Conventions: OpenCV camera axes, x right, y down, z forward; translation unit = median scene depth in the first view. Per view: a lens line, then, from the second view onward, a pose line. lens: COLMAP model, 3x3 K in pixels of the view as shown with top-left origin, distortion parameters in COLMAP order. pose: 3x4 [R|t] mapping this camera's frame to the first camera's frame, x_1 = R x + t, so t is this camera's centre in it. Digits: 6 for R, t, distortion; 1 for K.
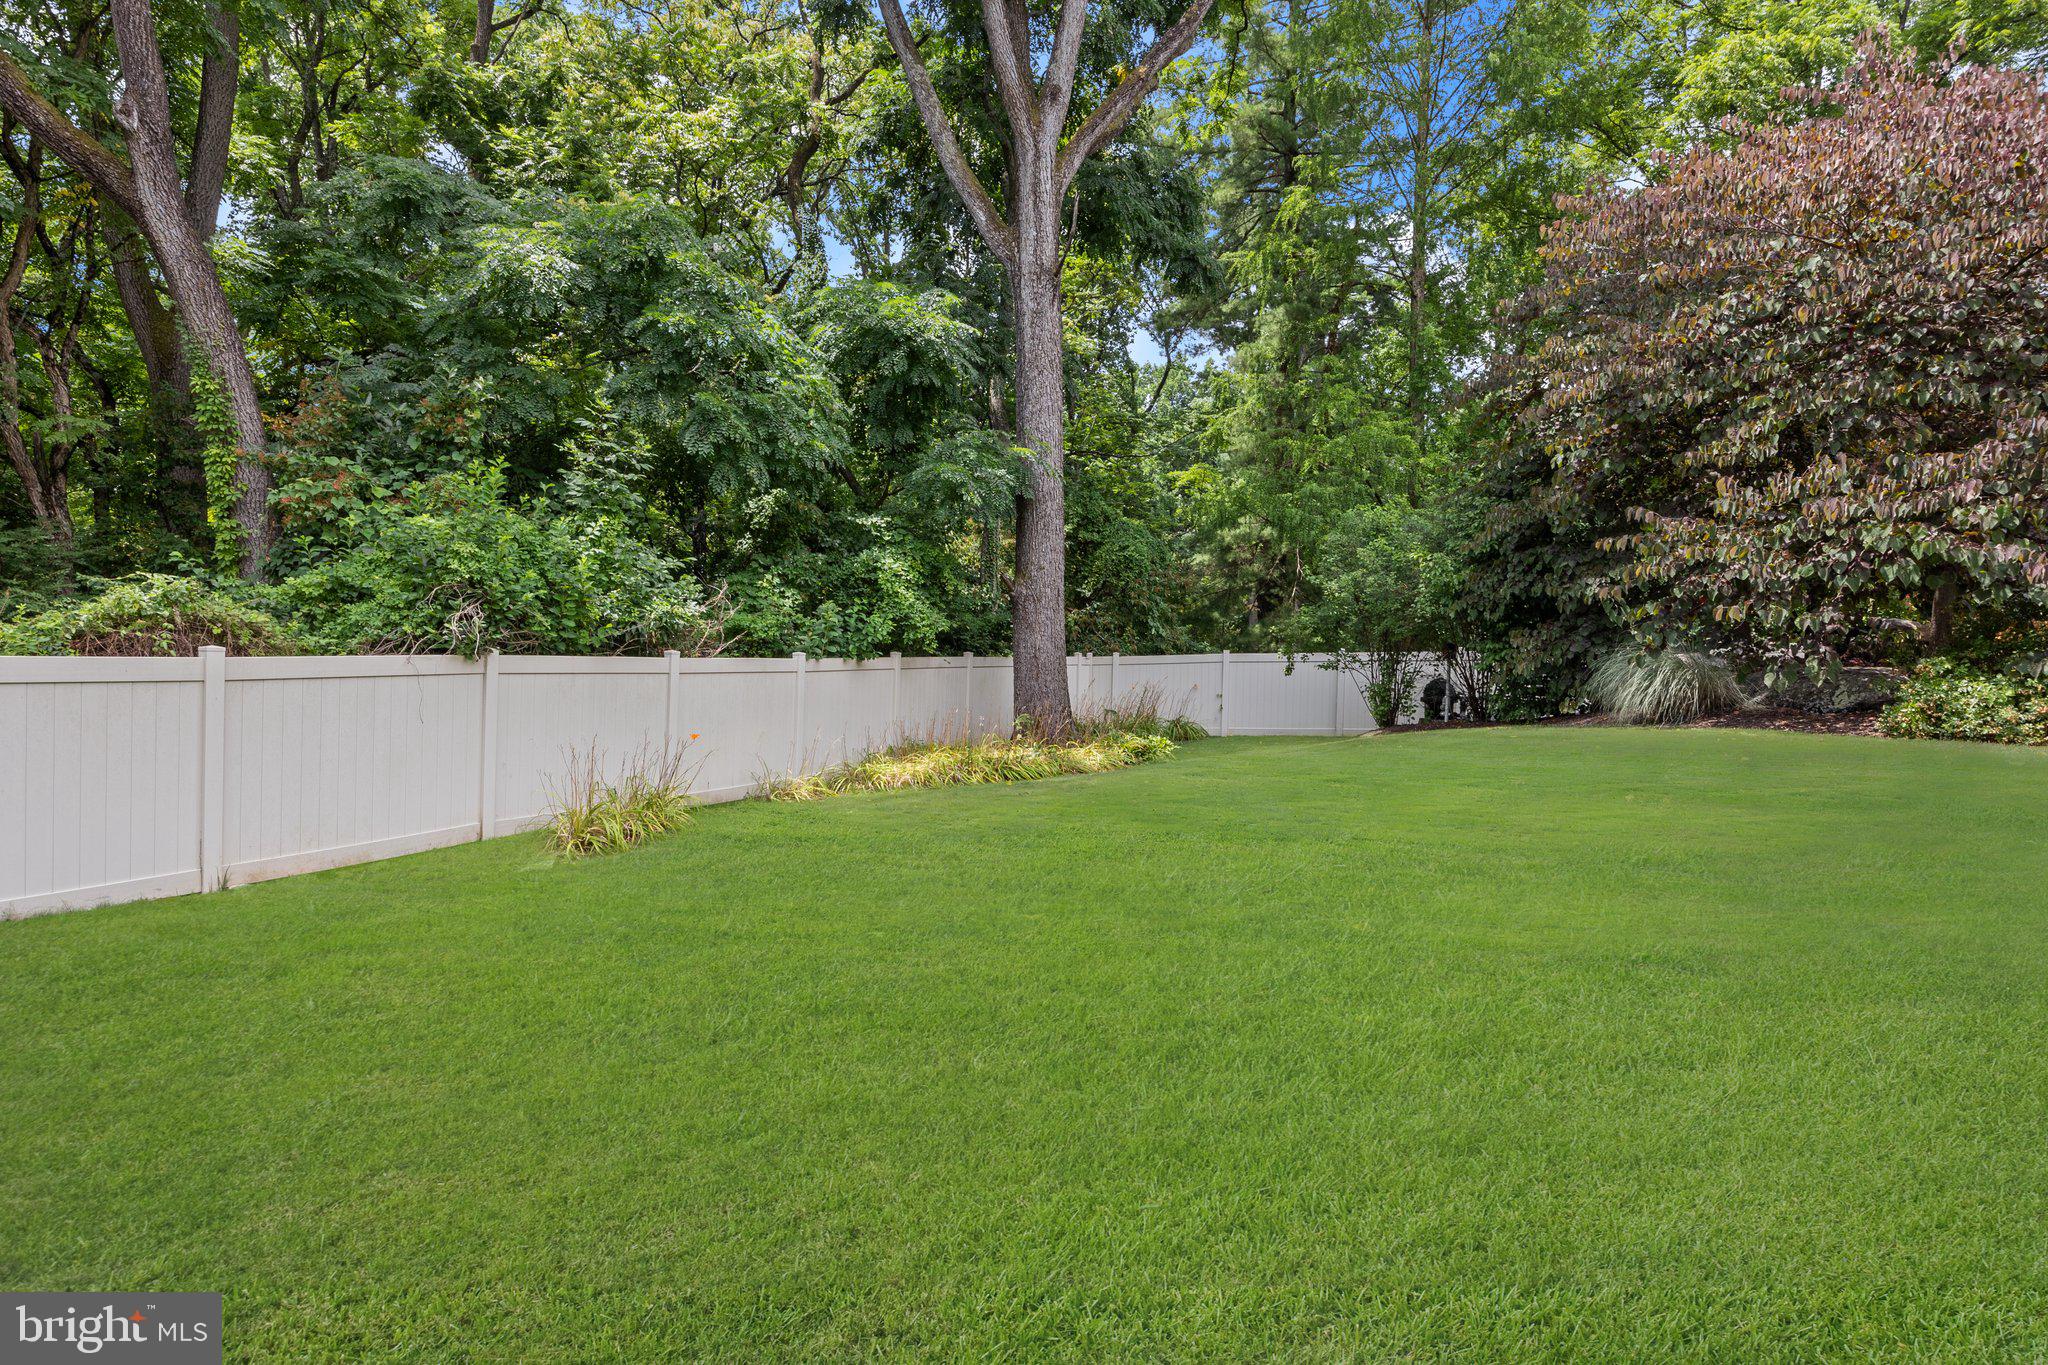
lens RADIAL K [[1060.2, 0, 1024.0], [0, 1060.2, 682.5], [0, 0, 1]] dist [0.000611, -0.000019]
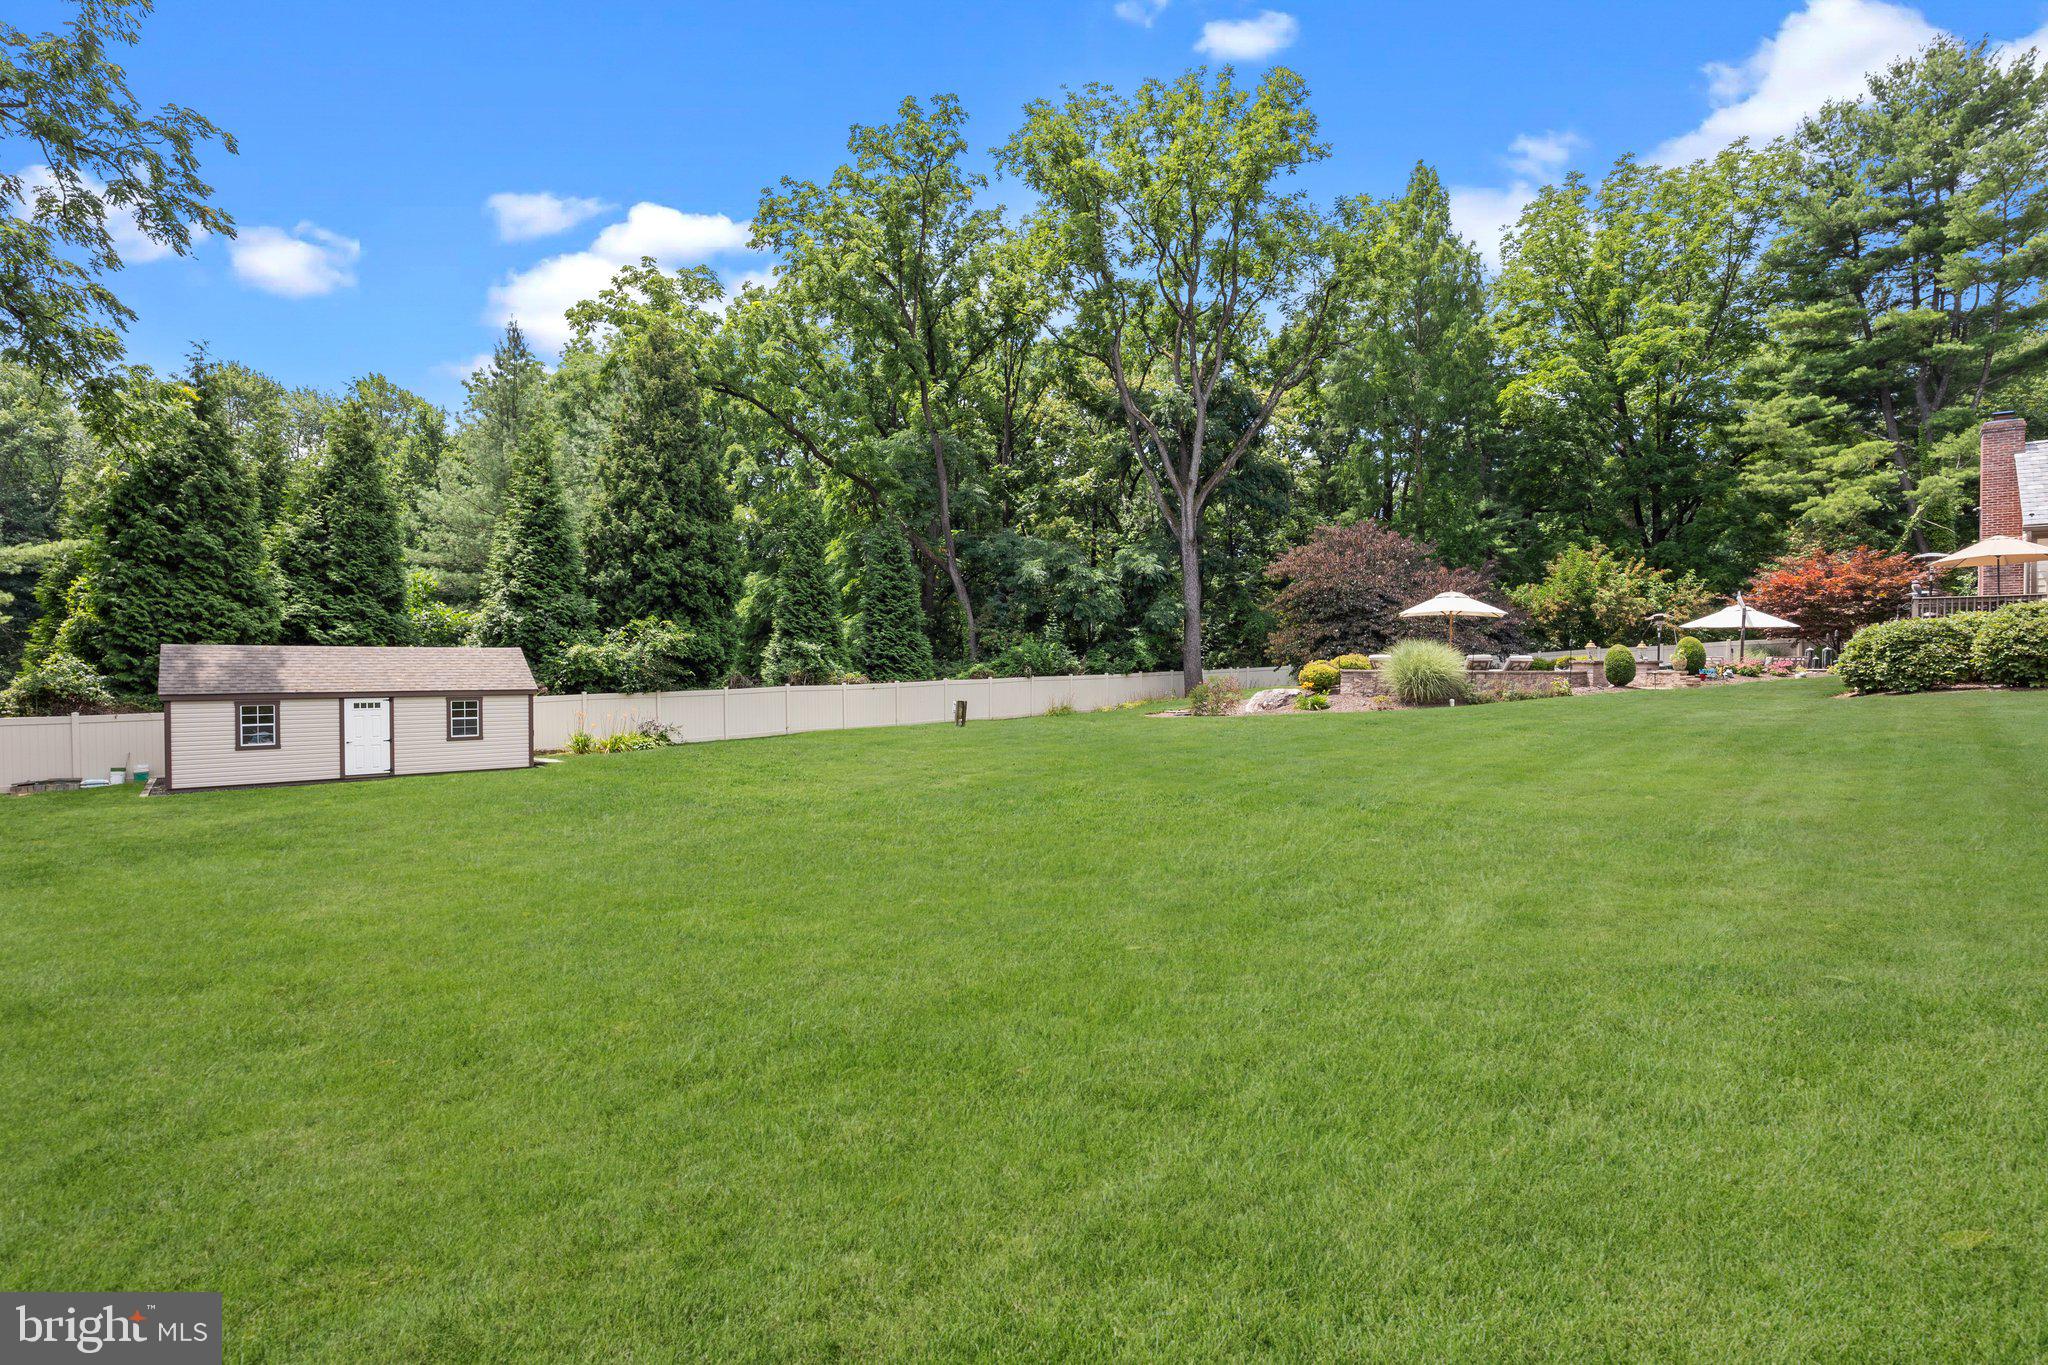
lens RADIAL K [[998.5, 0, 1024.0], [0, 998.5, 682.5], [0, 0, 1]] dist [-0.012618, 0.001294]
pose [[0.912688, -0.028712, -0.407647, 0.844988], [0.026468, 0.999588, -0.011144, 0.032061], [0.407799, -0.000619, 0.913071, -2.037191]]
